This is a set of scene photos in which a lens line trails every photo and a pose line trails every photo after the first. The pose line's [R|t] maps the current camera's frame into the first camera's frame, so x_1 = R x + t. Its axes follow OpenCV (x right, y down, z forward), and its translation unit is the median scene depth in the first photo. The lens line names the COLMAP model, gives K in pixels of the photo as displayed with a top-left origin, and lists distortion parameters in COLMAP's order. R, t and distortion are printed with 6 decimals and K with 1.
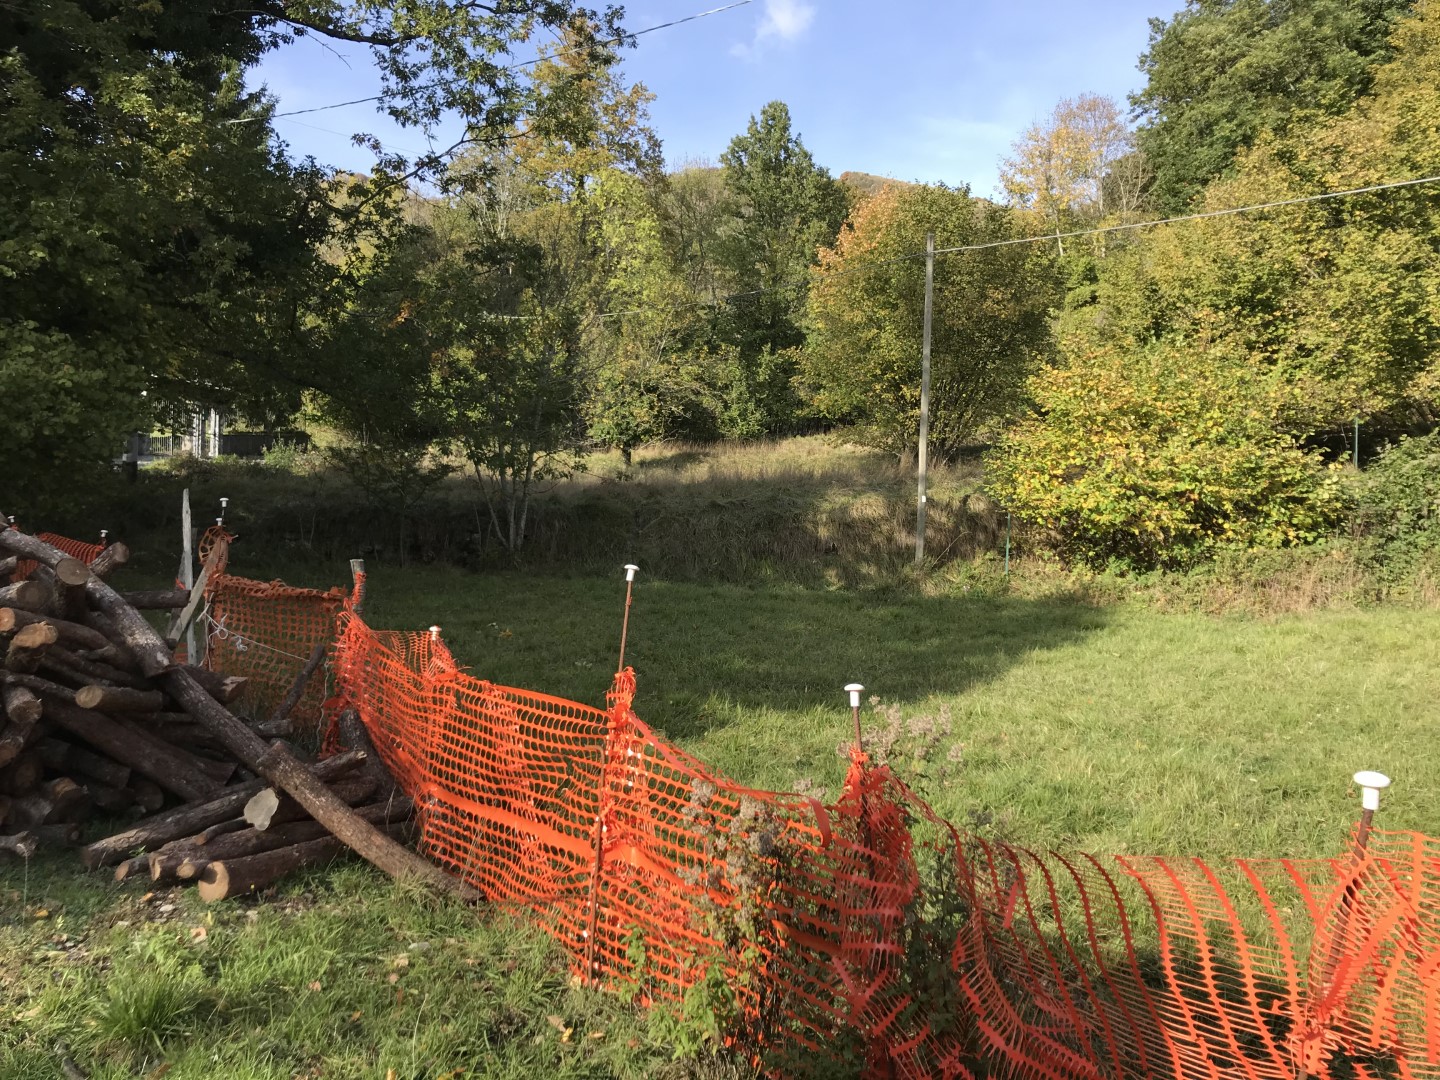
lens RADIAL K [[1194.8, 0, 714.6], [0, 1194.8, 515.0], [0, 0, 1]] dist [-0.007372, 0.024755]
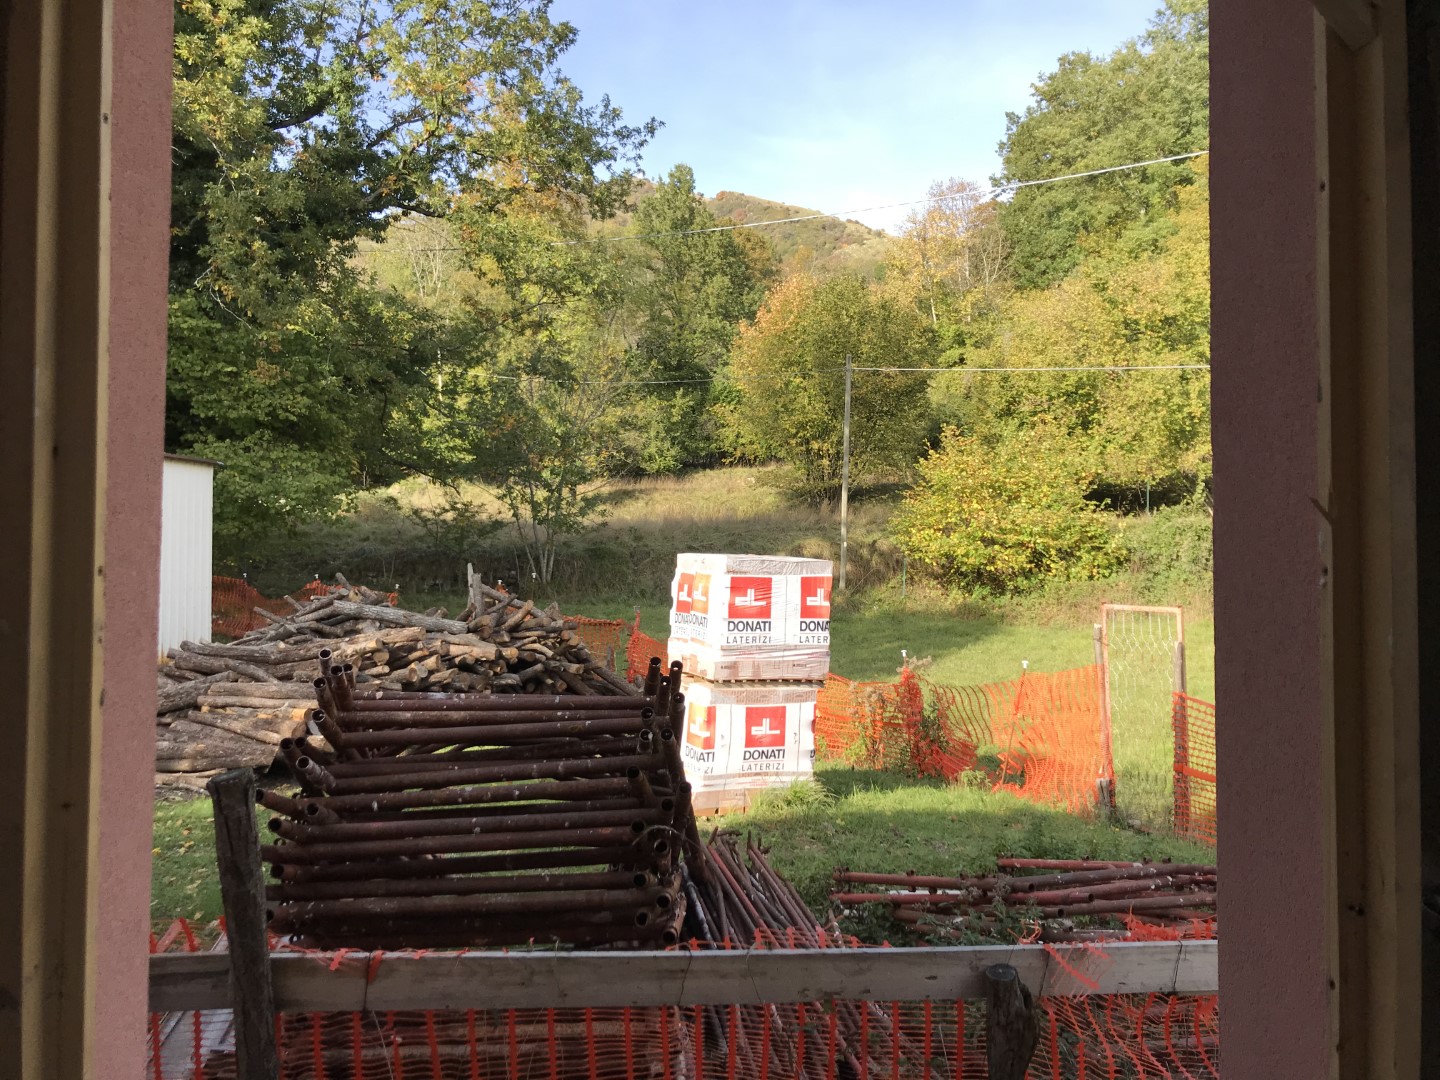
lens RADIAL K [[1194.8, 0, 700.1], [0, 1194.8, 513.9], [0, 0, 1]] dist [-0.007372, 0.024755]
pose [[0.995788, -0.001916, 0.091666, -0.116156], [0.002948, 0.999934, -0.011115, -0.032654], [-0.091638, 0.011339, 0.995728, -0.357403]]
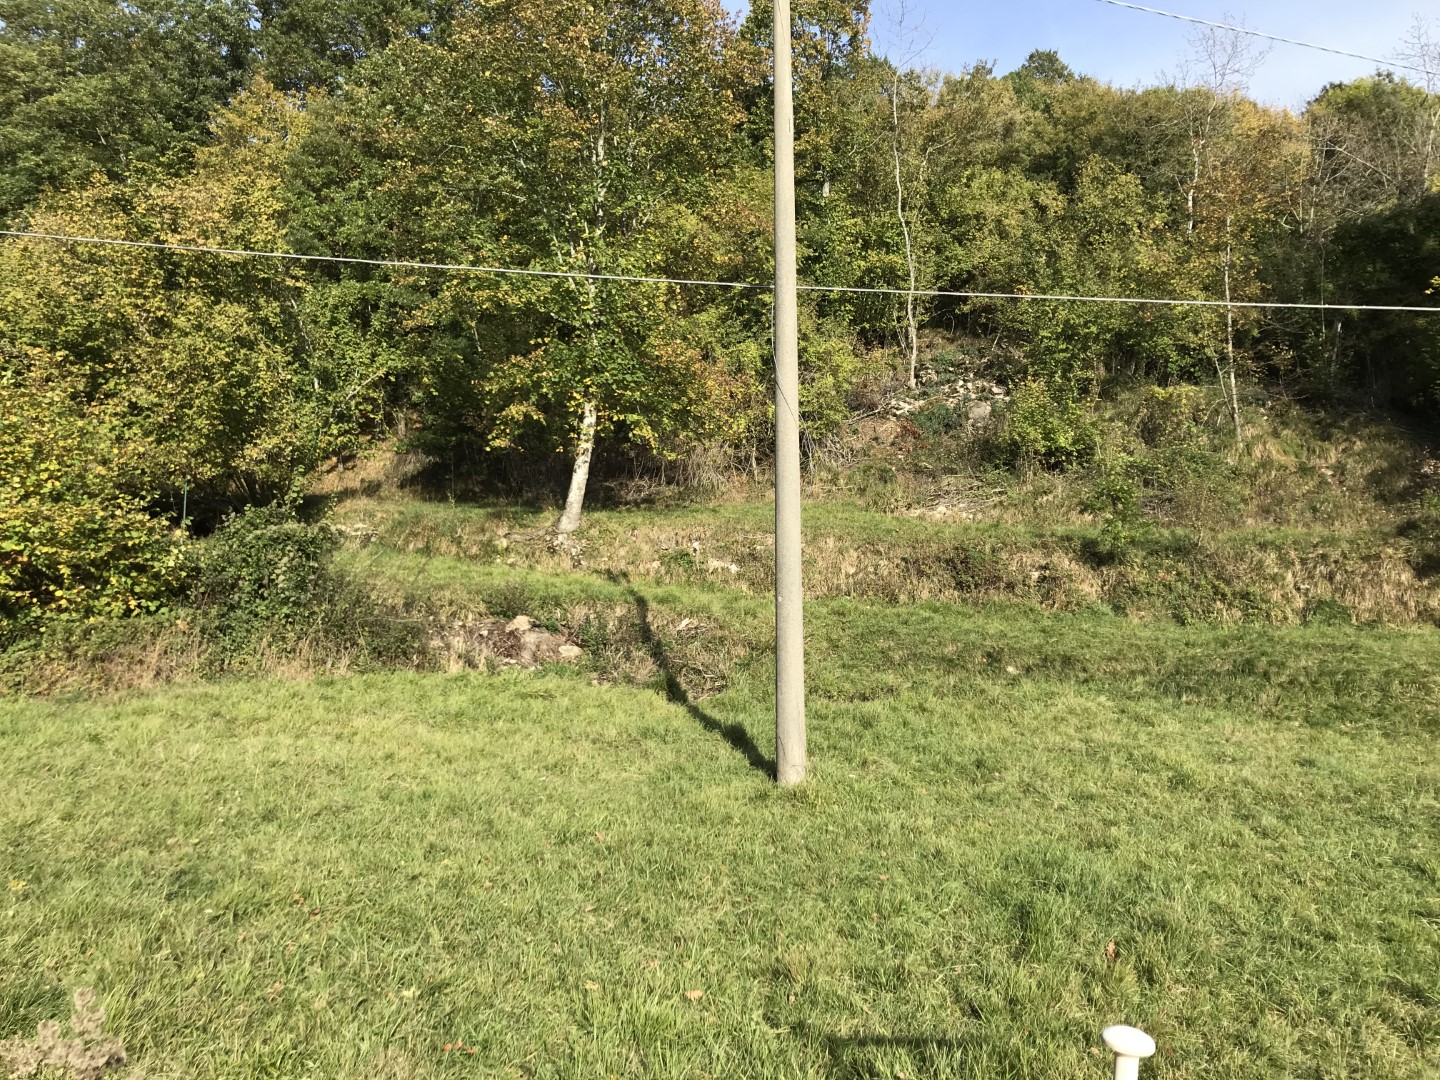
lens RADIAL K [[1194.8, 0, 728.4], [0, 1194.8, 519.6], [0, 0, 1]] dist [-0.007372, 0.024755]
pose [[0.572416, 0.058866, 0.817848, -0.010556], [-0.017730, 0.998075, -0.059430, -0.001252], [-0.819772, 0.019518, 0.572357, 0.075738]]
